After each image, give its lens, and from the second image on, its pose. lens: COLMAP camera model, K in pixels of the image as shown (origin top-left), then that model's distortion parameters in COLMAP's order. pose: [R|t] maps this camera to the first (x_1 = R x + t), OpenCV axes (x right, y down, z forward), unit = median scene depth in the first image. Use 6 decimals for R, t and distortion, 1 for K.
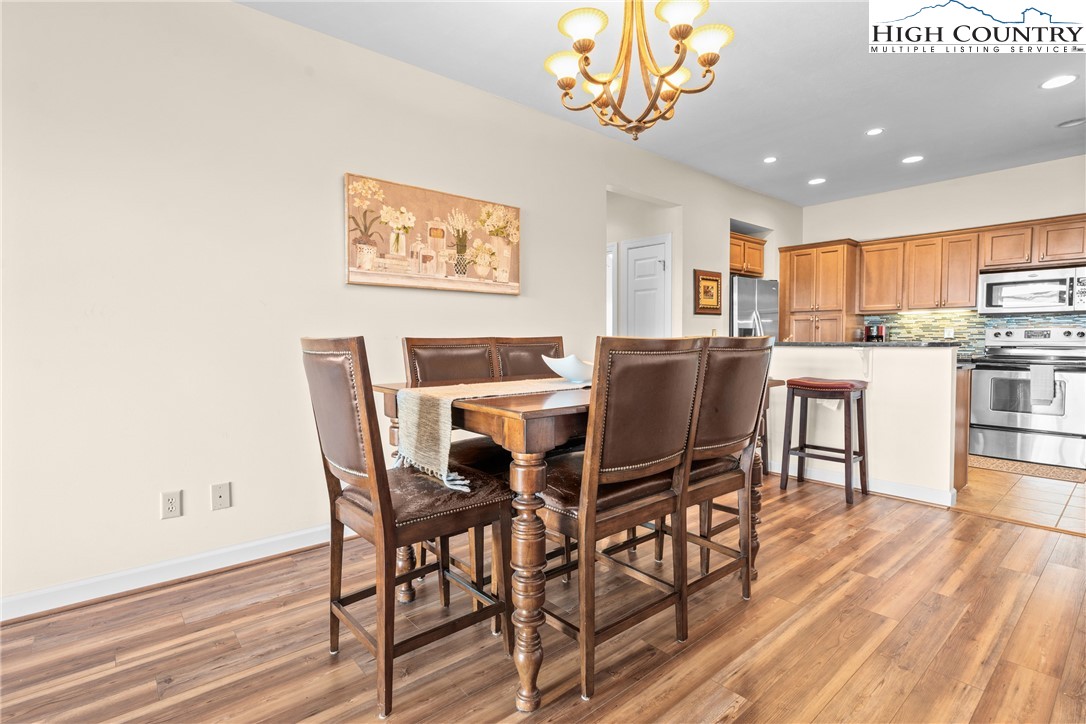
lens RADIAL K [[532.8, 0, 547.8], [0, 532.8, 361.4], [0, 0, 1]] dist [-0.000548, 0.000091]
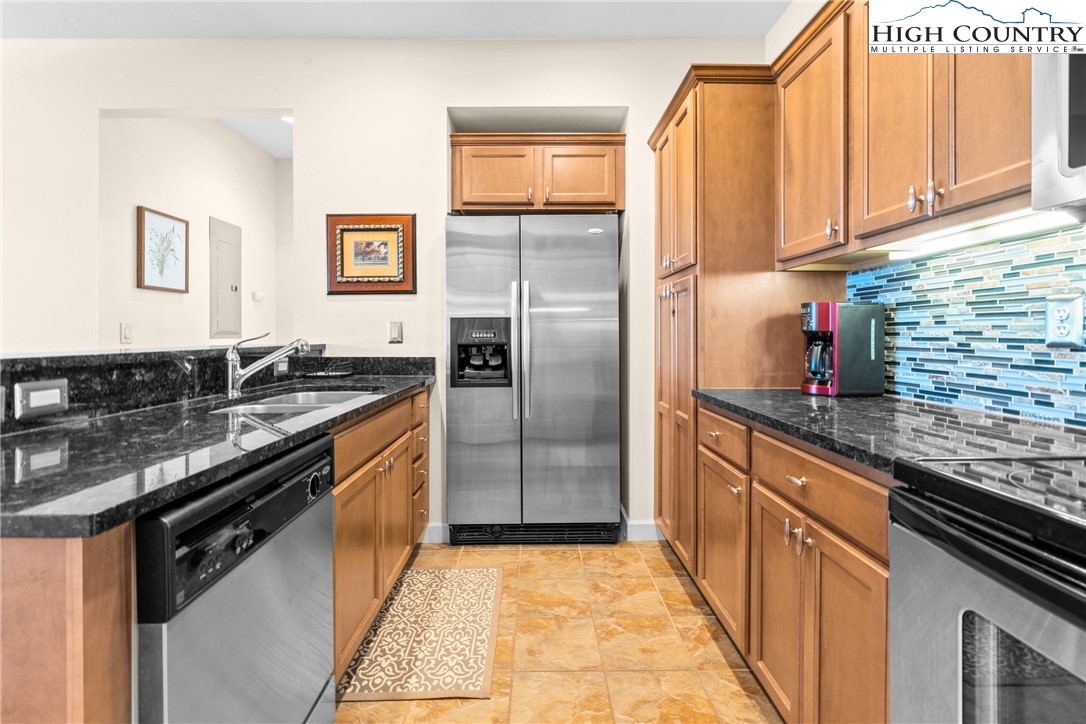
lens RADIAL K [[491.4, 0, 538.3], [0, 491.4, 334.8], [0, 0, 1]] dist [-0.003452, -0.002099]
pose [[0.753277, 0.004136, -0.657690, 0.777849], [-0.027167, 0.999322, -0.024832, -0.039294], [0.657142, 0.036573, 0.752879, 0.754550]]
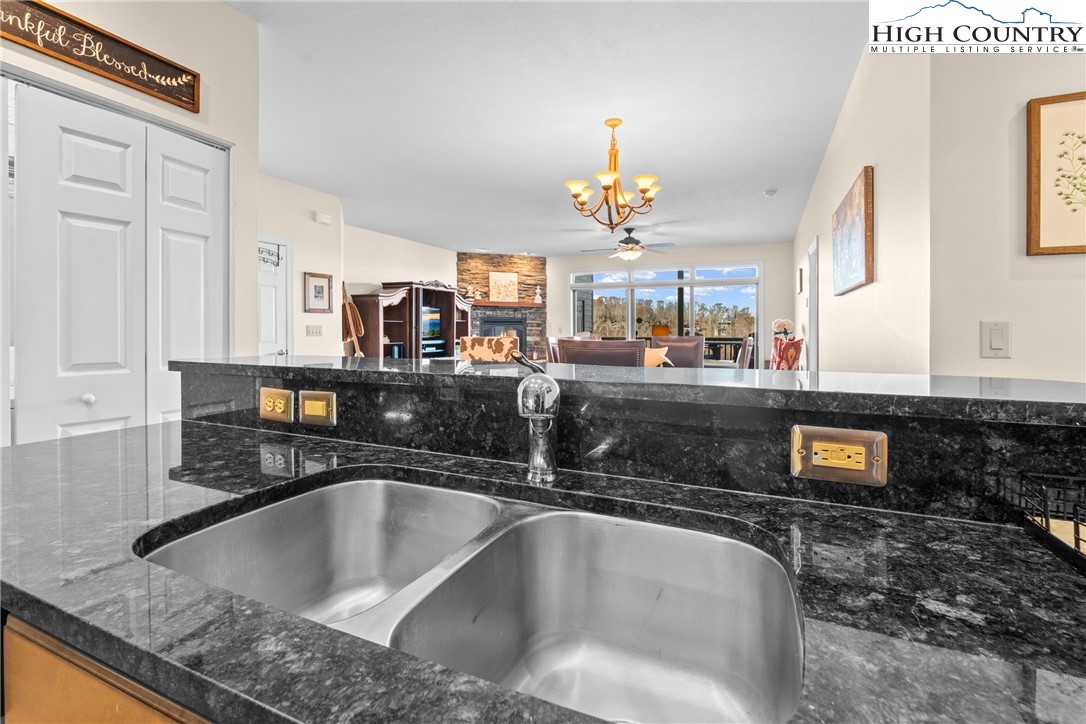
lens RADIAL K [[491.4, 0, 541.3], [0, 491.4, 330.3], [0, 0, 1]] dist [-0.003452, -0.002099]
pose [[-0.908456, 0.003934, -0.417962, 0.461596], [-0.014836, 0.999022, 0.041650, -0.056647], [0.417717, 0.044038, -0.907509, 1.021910]]
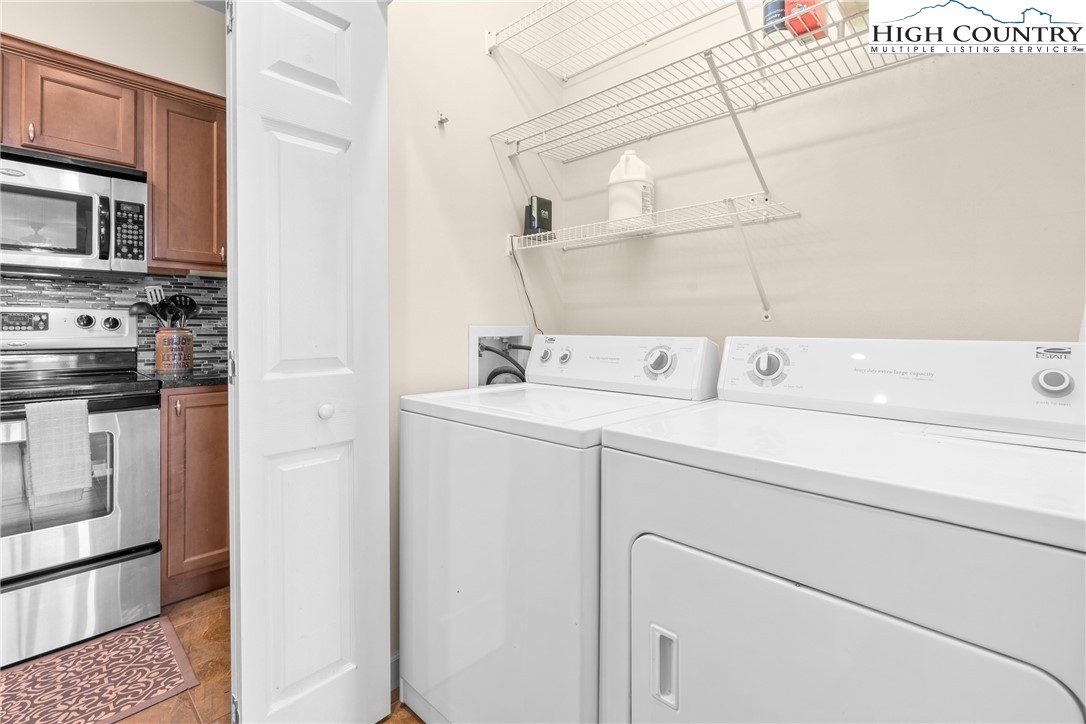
lens RADIAL K [[491.4, 0, 538.7], [0, 491.4, 333.7], [0, 0, 1]] dist [-0.003452, -0.002099]
pose [[-0.088829, -0.008148, 0.996014, 0.479411], [0.037301, 0.999238, 0.011501, -0.029169], [-0.995348, 0.038174, -0.088458, 0.600947]]
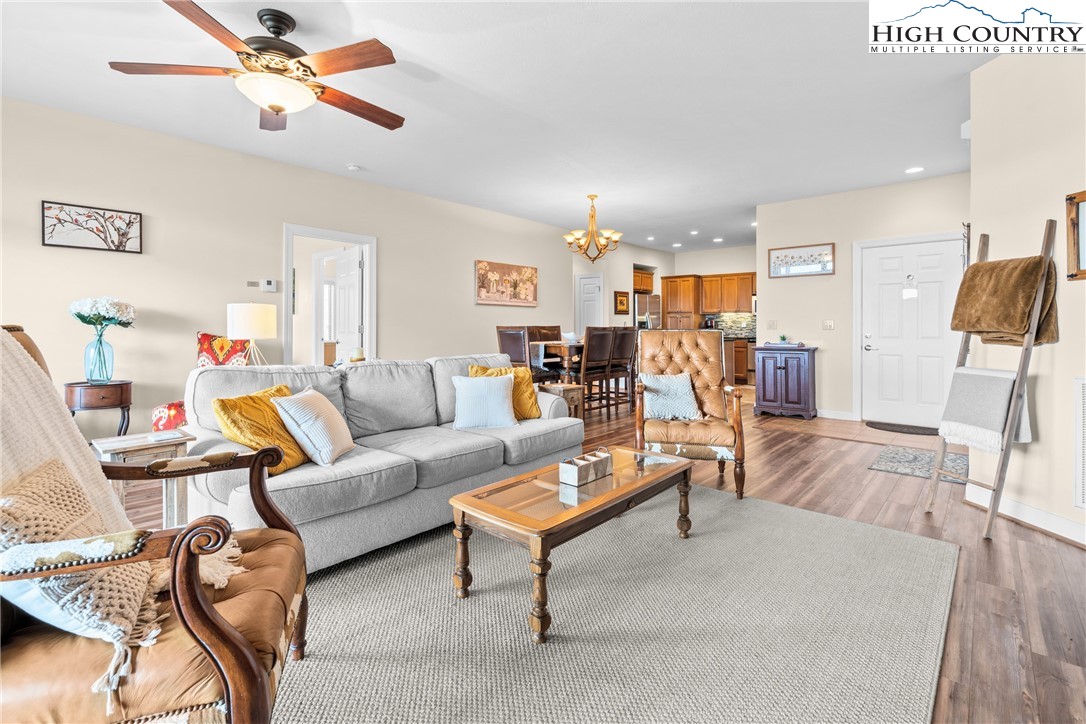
lens RADIAL K [[491.4, 0, 546.5], [0, 491.4, 327.9], [0, 0, 1]] dist [-0.003452, -0.002099]
pose [[0.992958, 0.004643, 0.118378, -0.182327], [0.000009, 0.999229, -0.039263, 0.030946], [-0.118469, 0.038988, 0.992192, -0.737045]]
